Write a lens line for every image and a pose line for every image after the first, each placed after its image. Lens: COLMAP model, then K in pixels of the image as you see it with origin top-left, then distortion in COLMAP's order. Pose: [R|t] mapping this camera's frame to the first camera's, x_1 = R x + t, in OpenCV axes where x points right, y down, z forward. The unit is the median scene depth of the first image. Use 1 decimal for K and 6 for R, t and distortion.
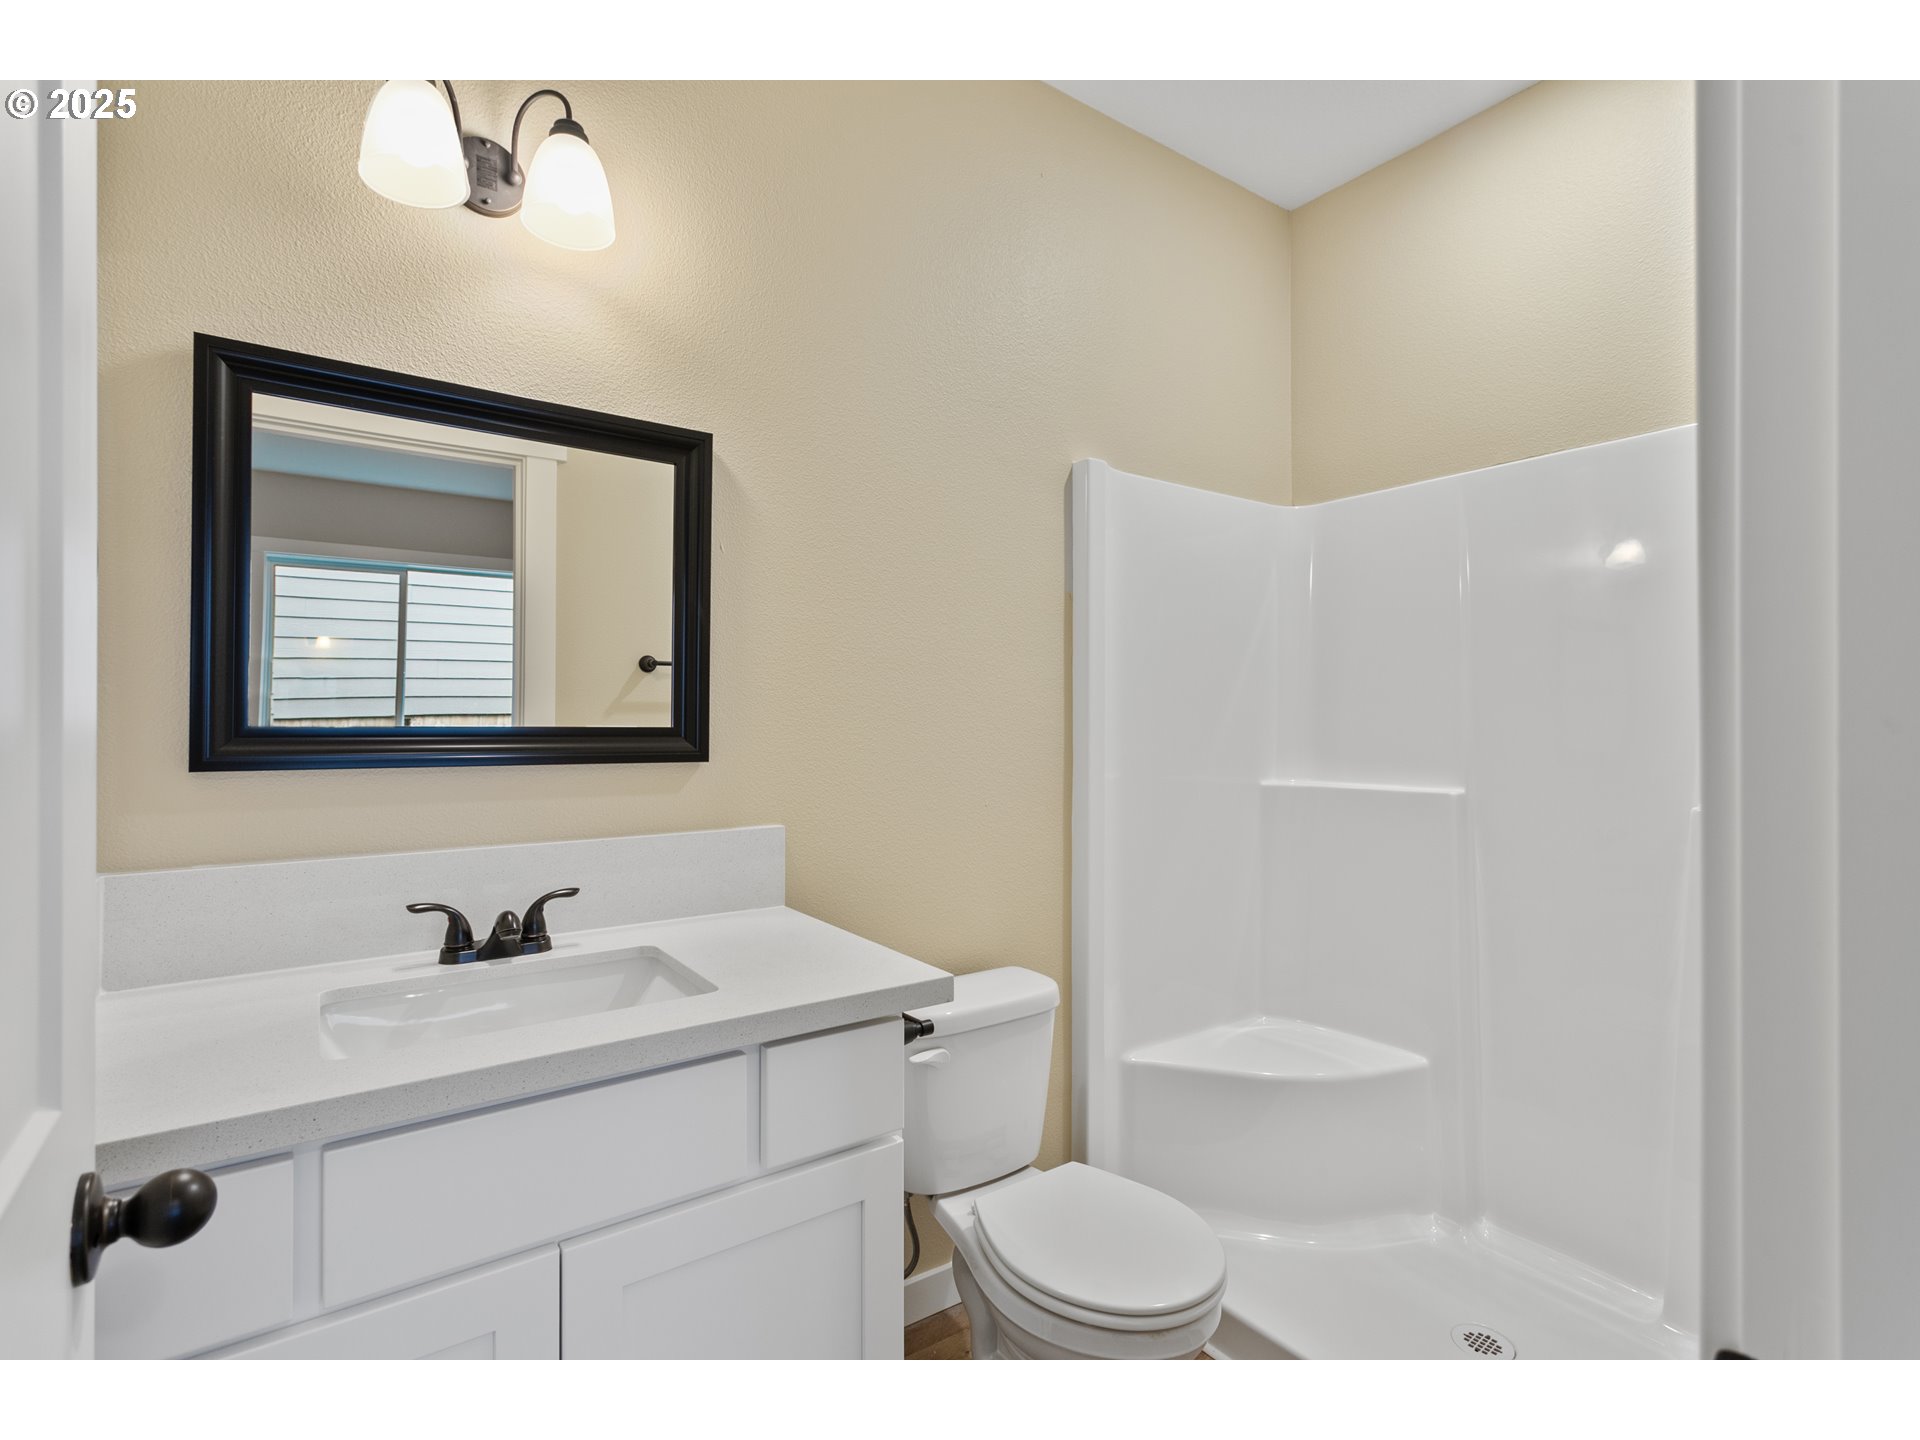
lens RADIAL K [[909.8, 0, 960.0], [0, 909.8, 720.0], [0, 0, 1]] dist [0.001757, 0.000047]
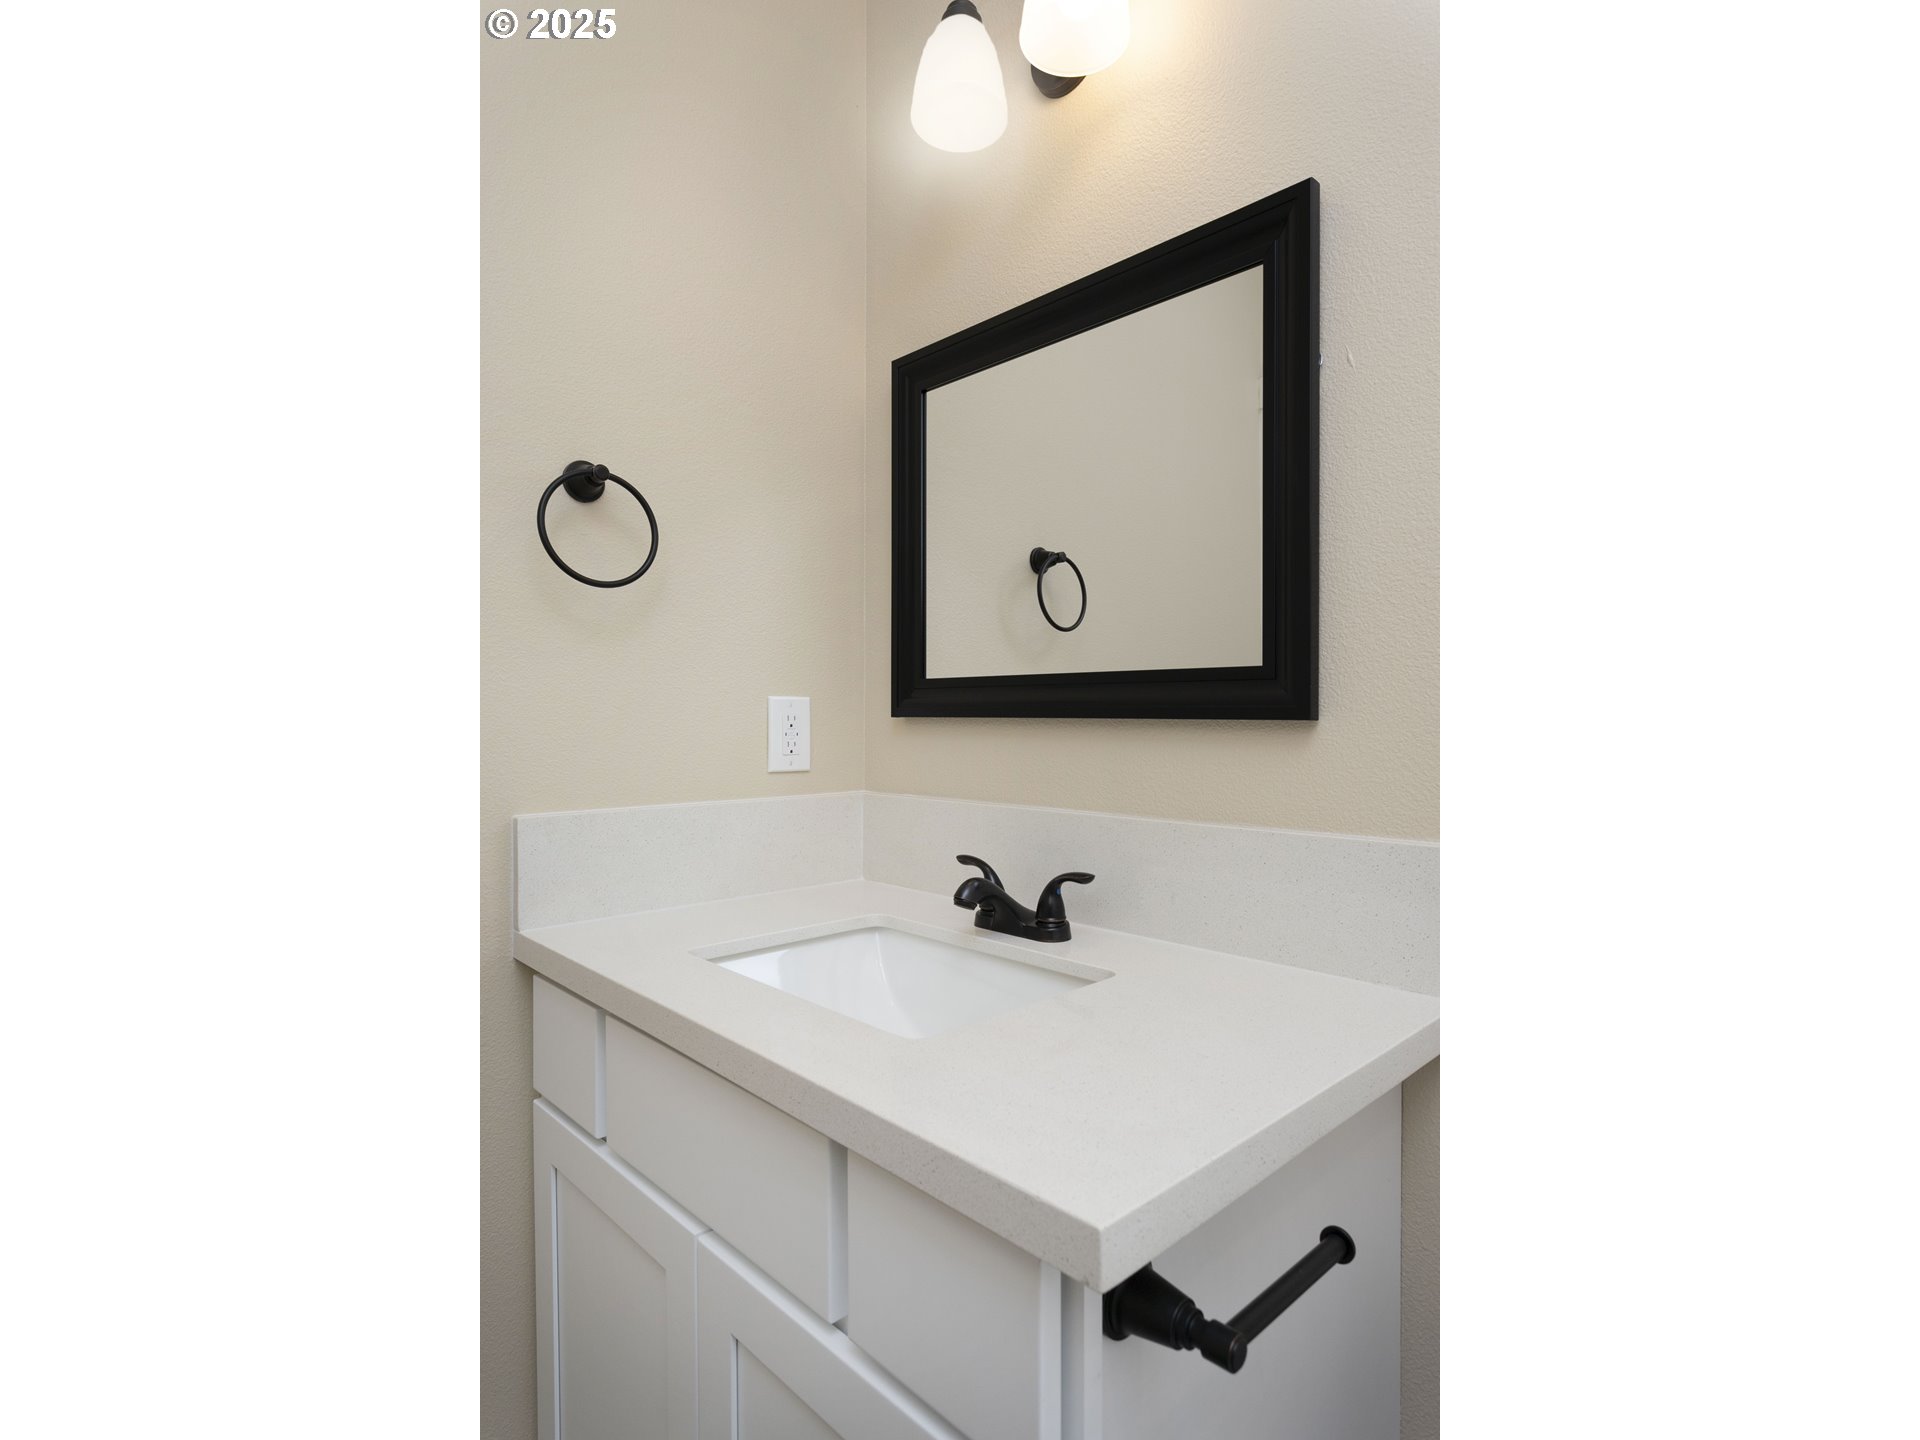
lens RADIAL K [[909.8, 0, 960.0], [0, 909.8, 720.0], [0, 0, 1]] dist [0.001757, 0.000047]
pose [[0.128089, 0.001195, -0.991762, 0.342814], [0.000475, 0.999999, 0.001267, 0.051994], [0.991763, -0.000634, 0.128089, 0.801294]]
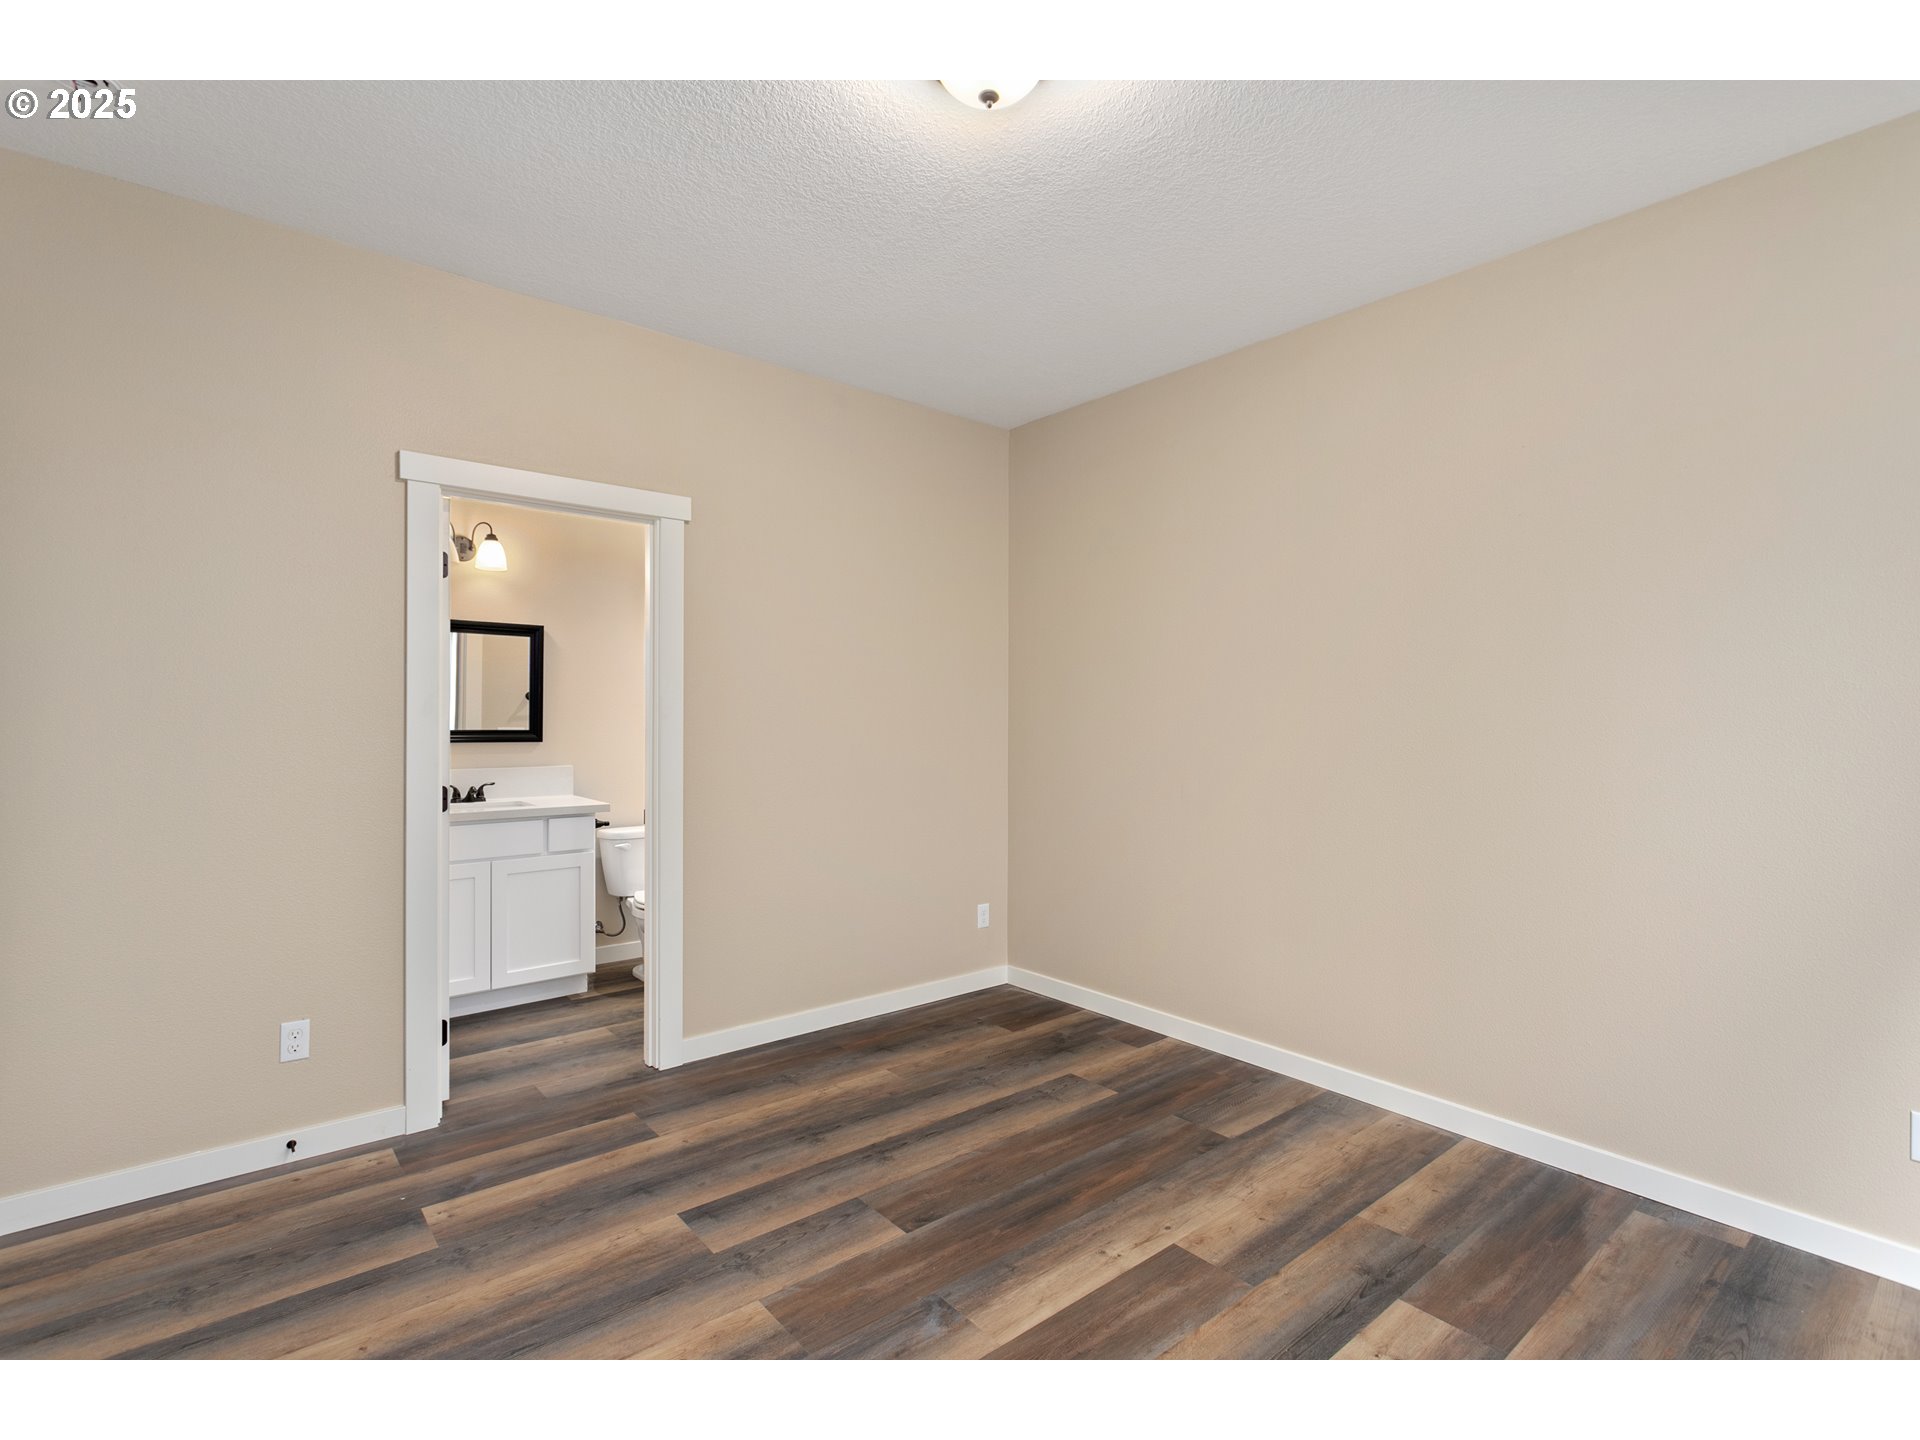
lens RADIAL K [[909.8, 0, 960.0], [0, 909.8, 720.0], [0, 0, 1]] dist [0.001757, 0.000047]
pose [[0.996784, 0.002601, 0.080091, 0.917838], [-0.003233, 0.999965, 0.007759, -0.056724], [-0.080068, -0.007993, 0.996757, -2.232736]]
